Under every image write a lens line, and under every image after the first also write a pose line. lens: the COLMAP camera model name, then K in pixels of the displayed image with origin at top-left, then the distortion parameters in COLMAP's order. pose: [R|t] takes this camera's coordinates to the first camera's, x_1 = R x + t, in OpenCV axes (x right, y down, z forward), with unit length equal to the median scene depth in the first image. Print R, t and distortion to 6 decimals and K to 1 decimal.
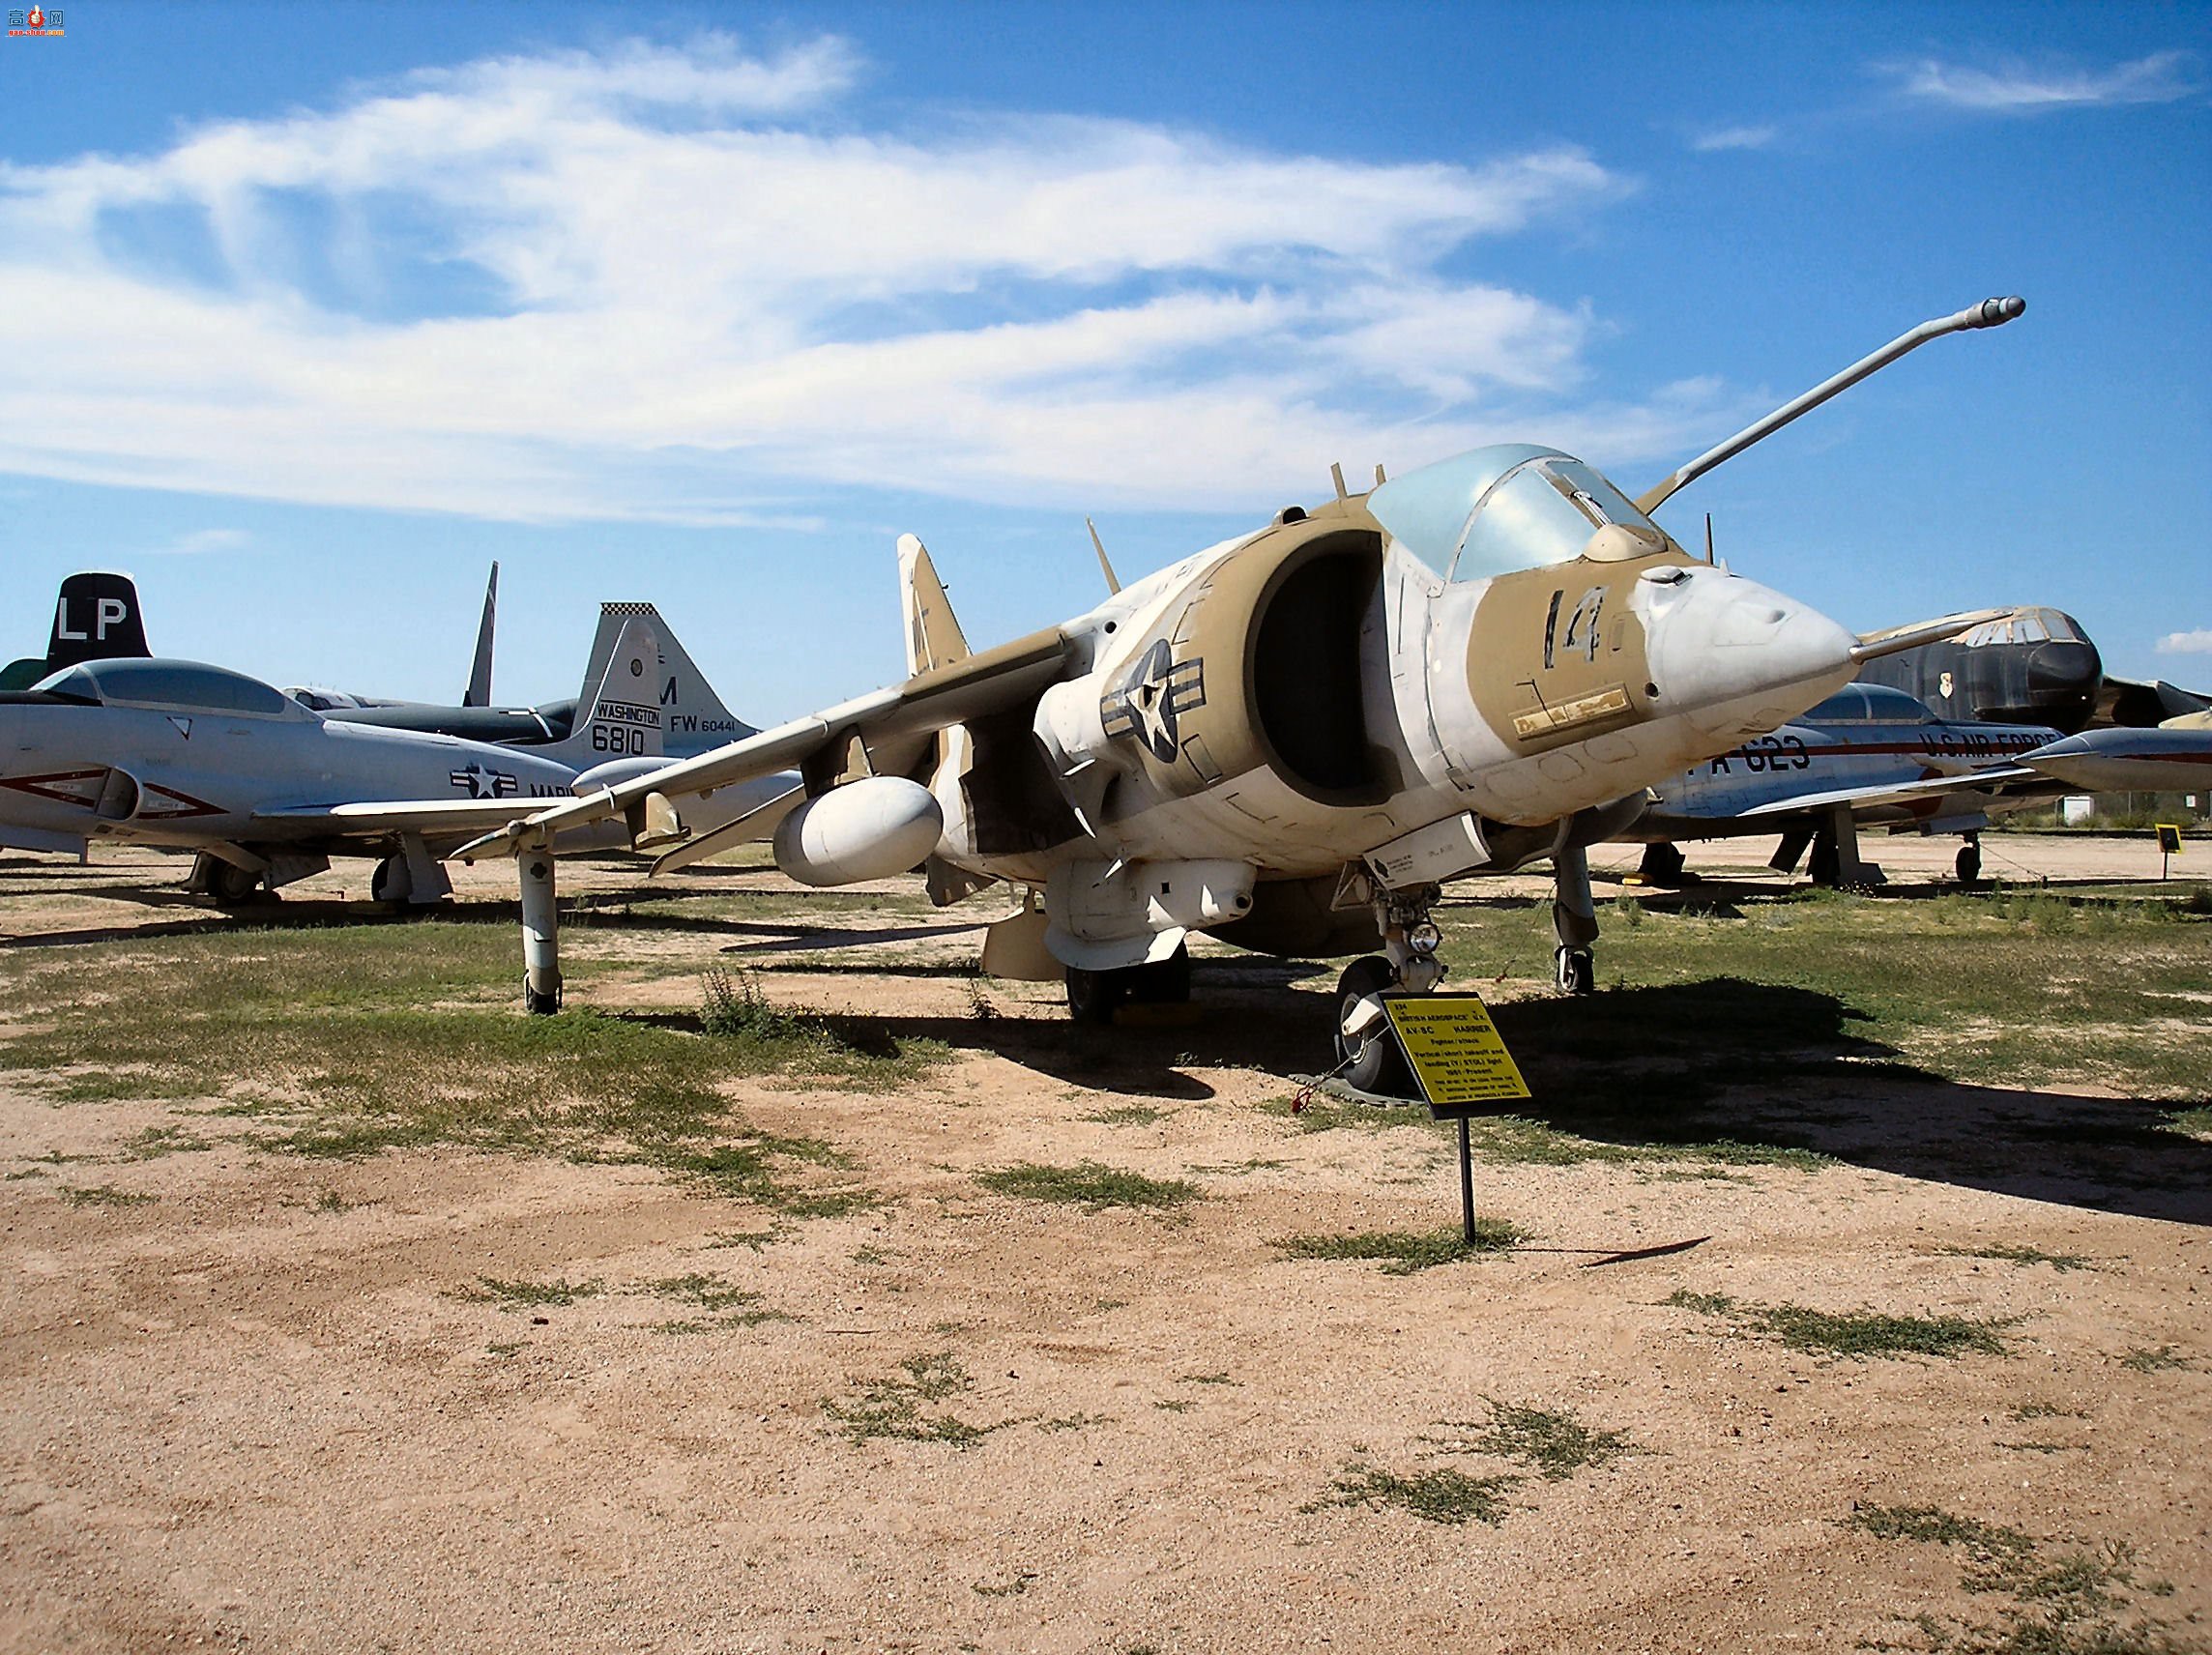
lens RADIAL K [[2466.8, 0, 1083.1], [0, 2466.8, 833.7], [0, 0, 1]] dist [-0.152689, 0.000000]
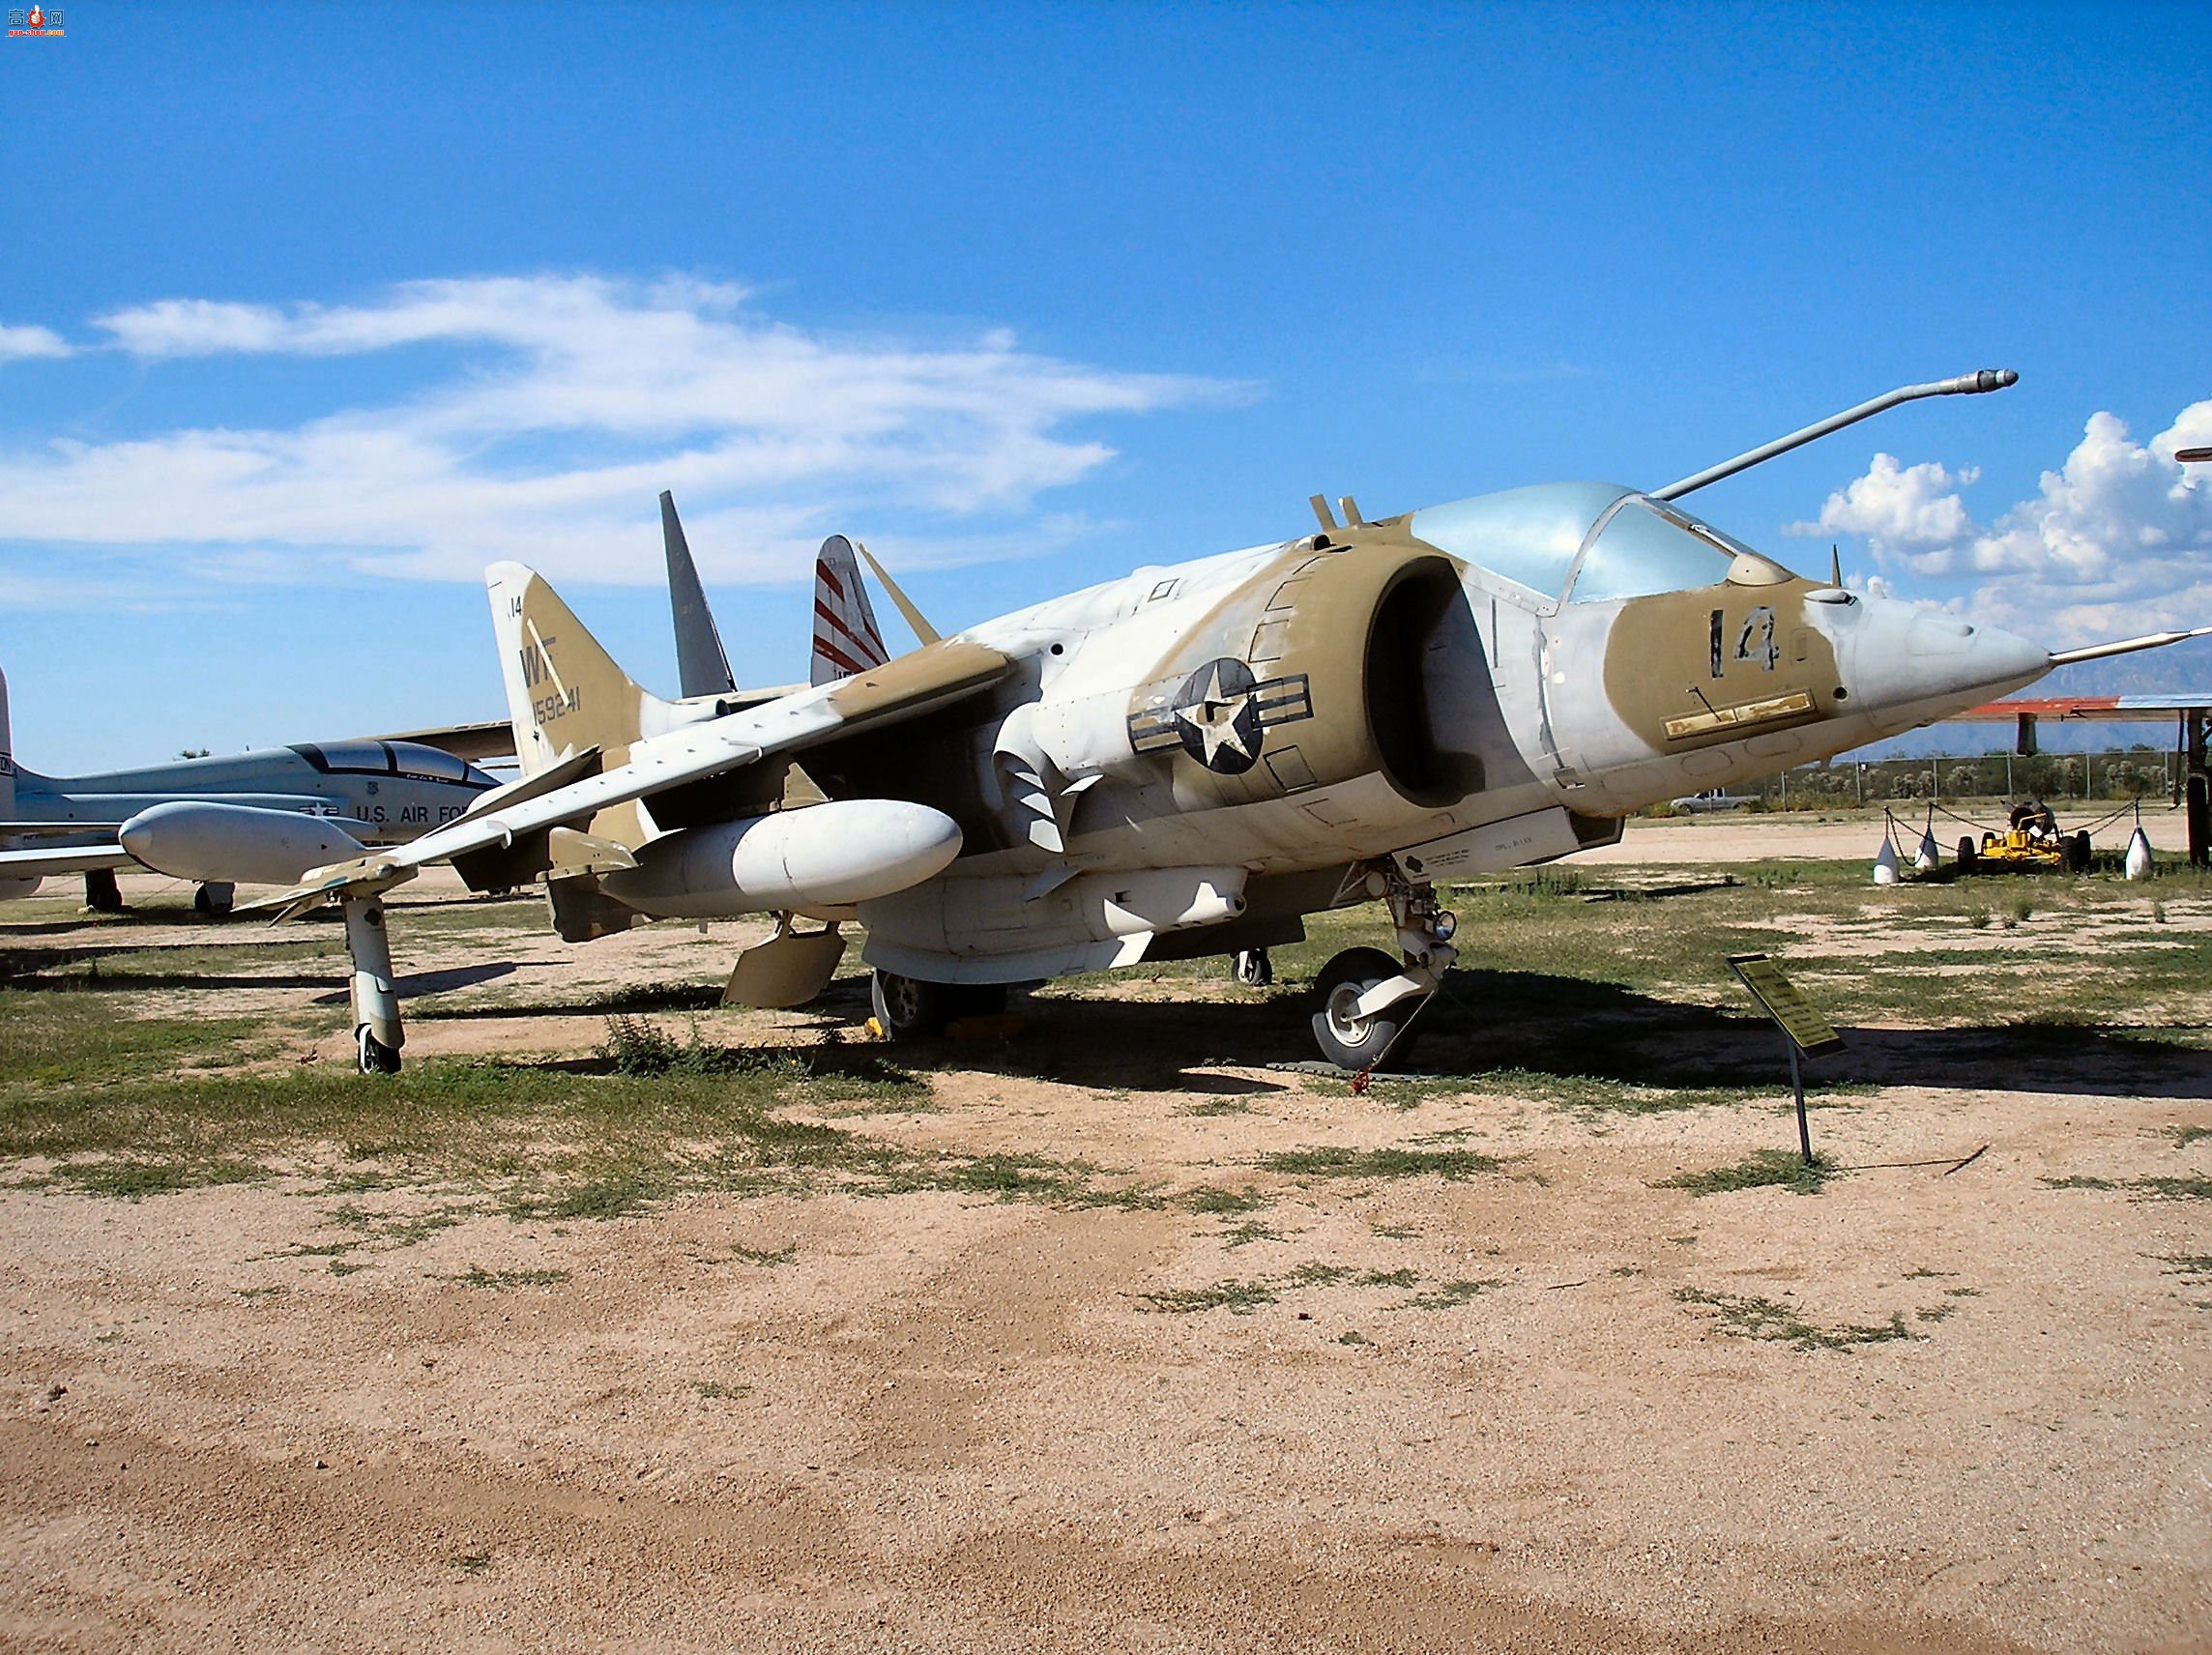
lens RADIAL K [[2466.8, 0, 1101.0], [0, 2466.8, 810.3], [0, 0, 1]] dist [-0.152689, 0.000000]
pose [[0.914352, -0.034759, 0.403425, -0.496494], [0.043667, 0.998963, -0.012899, -0.002203], [-0.402558, 0.029411, 0.914922, 0.057767]]
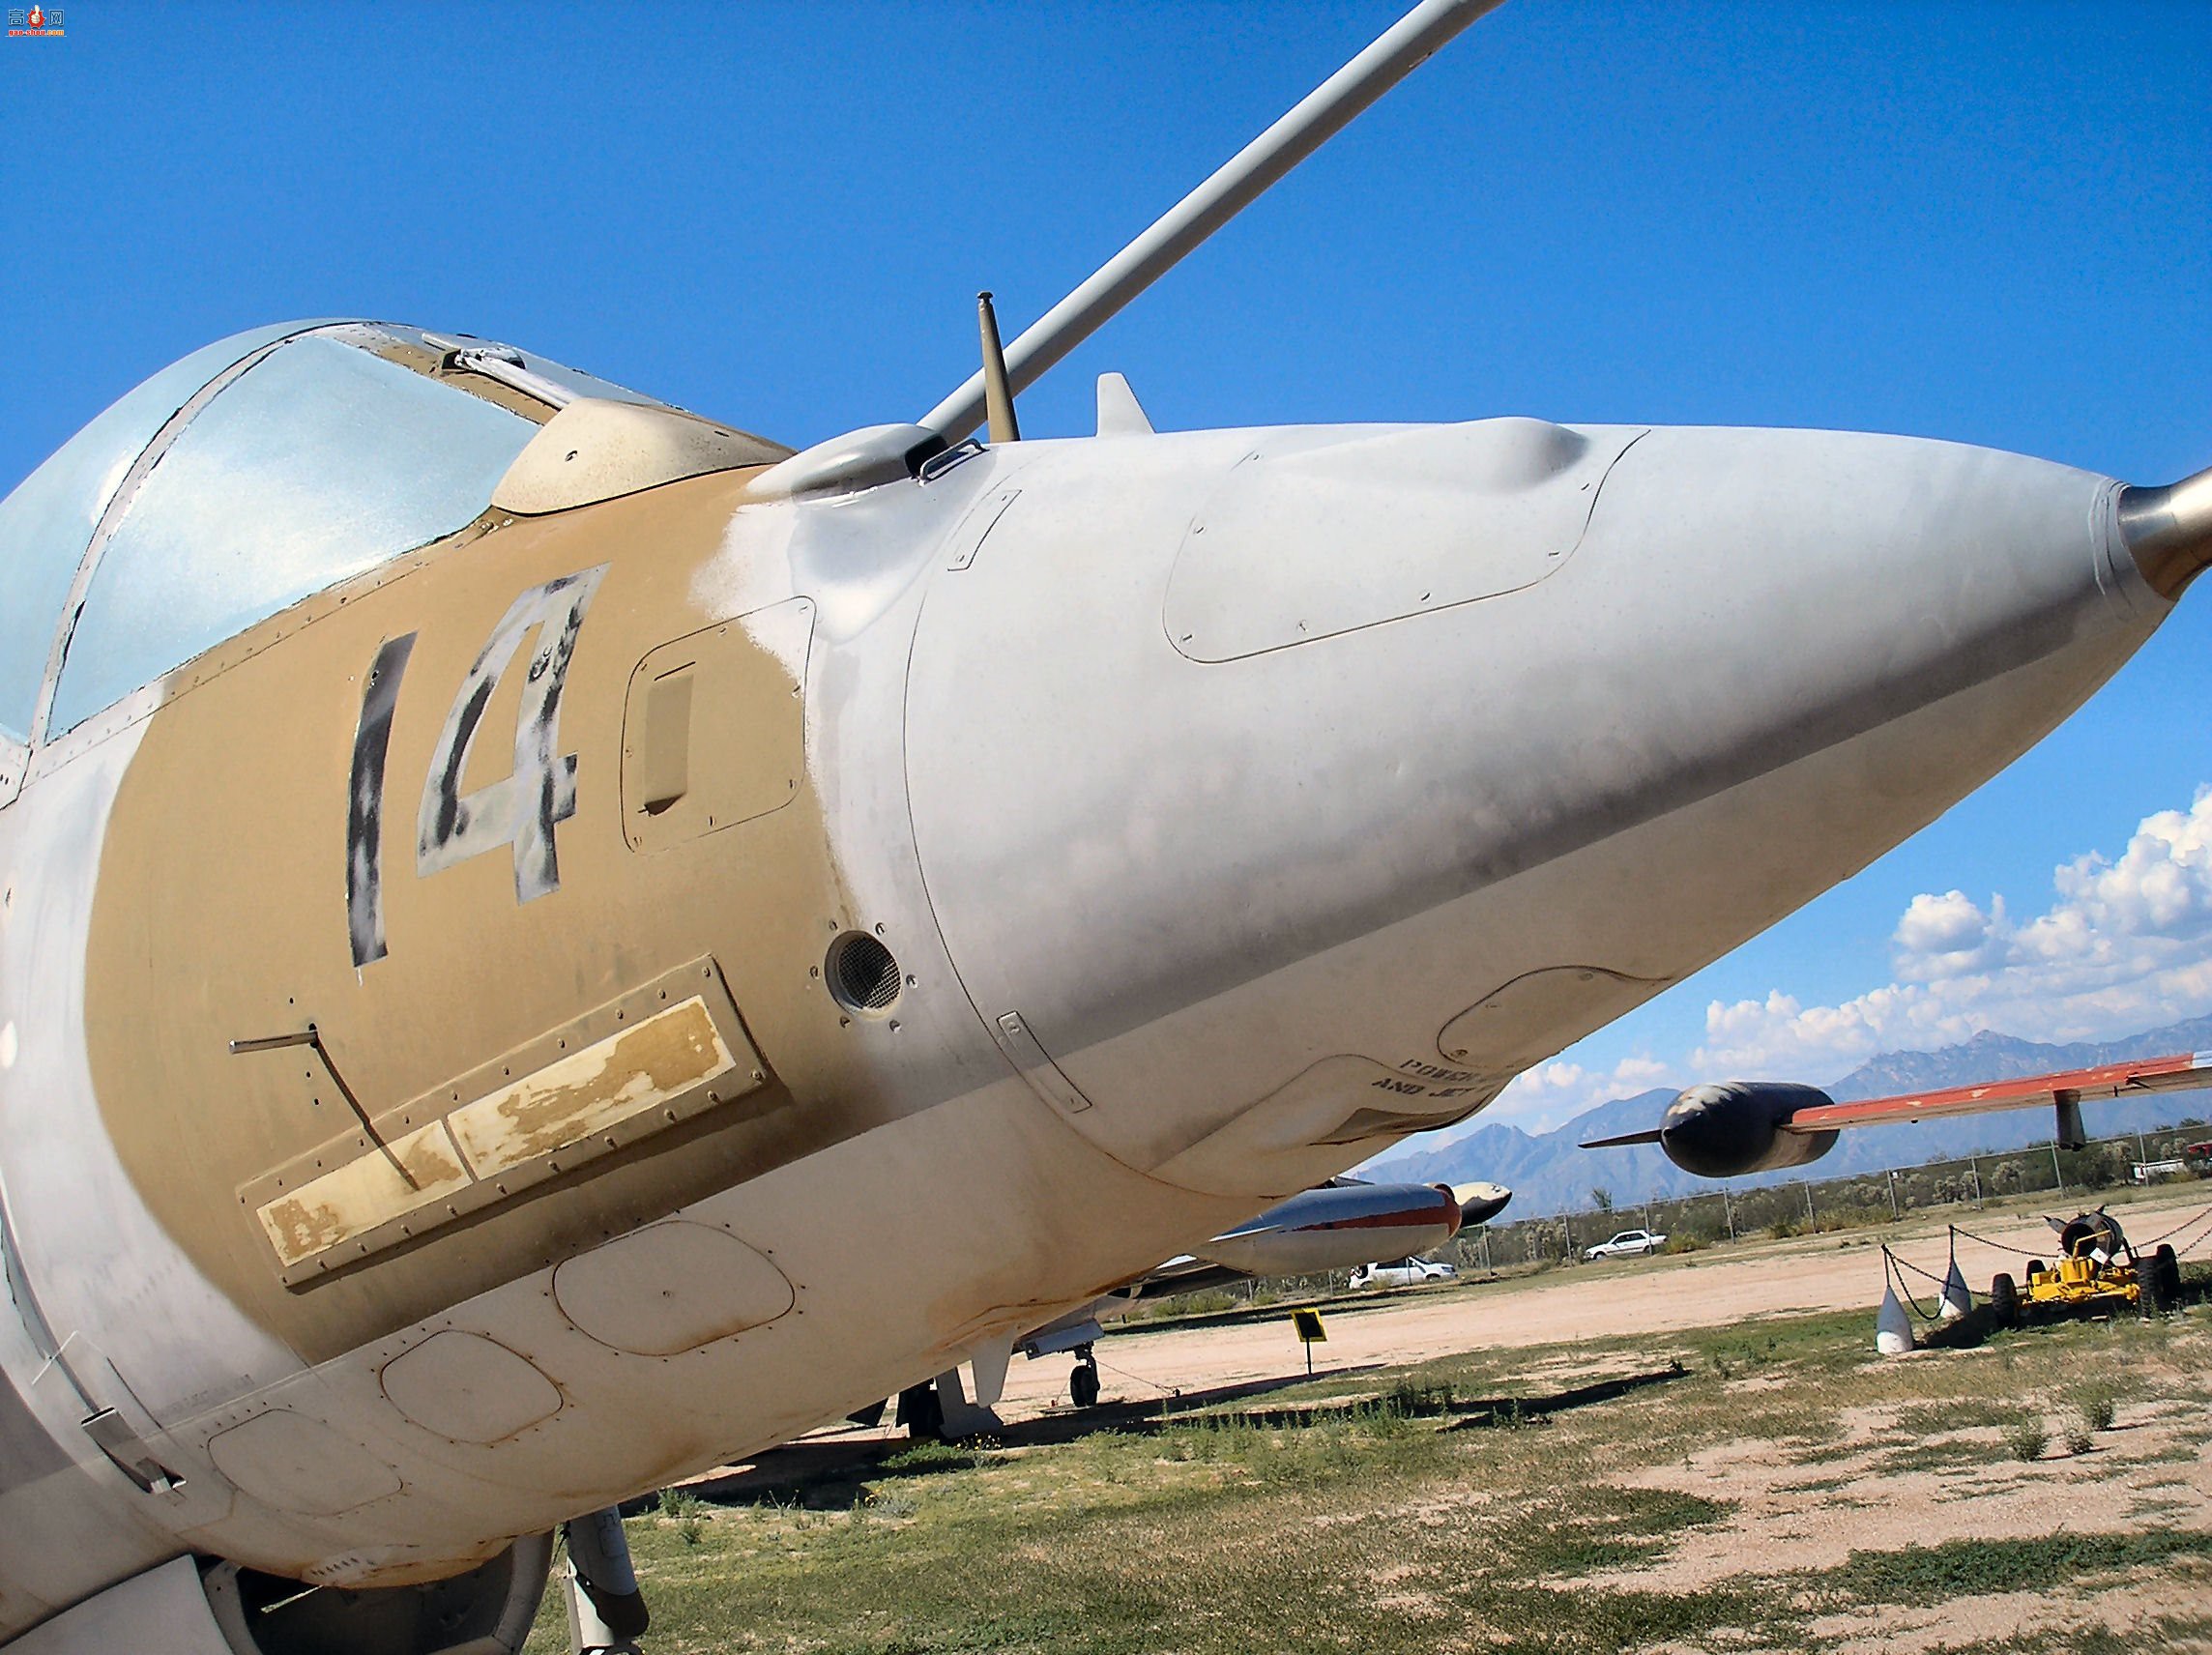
lens RADIAL K [[2466.8, 0, 1005.4], [0, 2466.8, 802.1], [0, 0, 1]] dist [-0.152689, 0.000000]
pose [[0.929468, -0.033226, 0.367403, 0.148068], [0.118054, 0.970352, -0.210904, -0.024844], [-0.349503, 0.239402, 0.905833, 0.704337]]
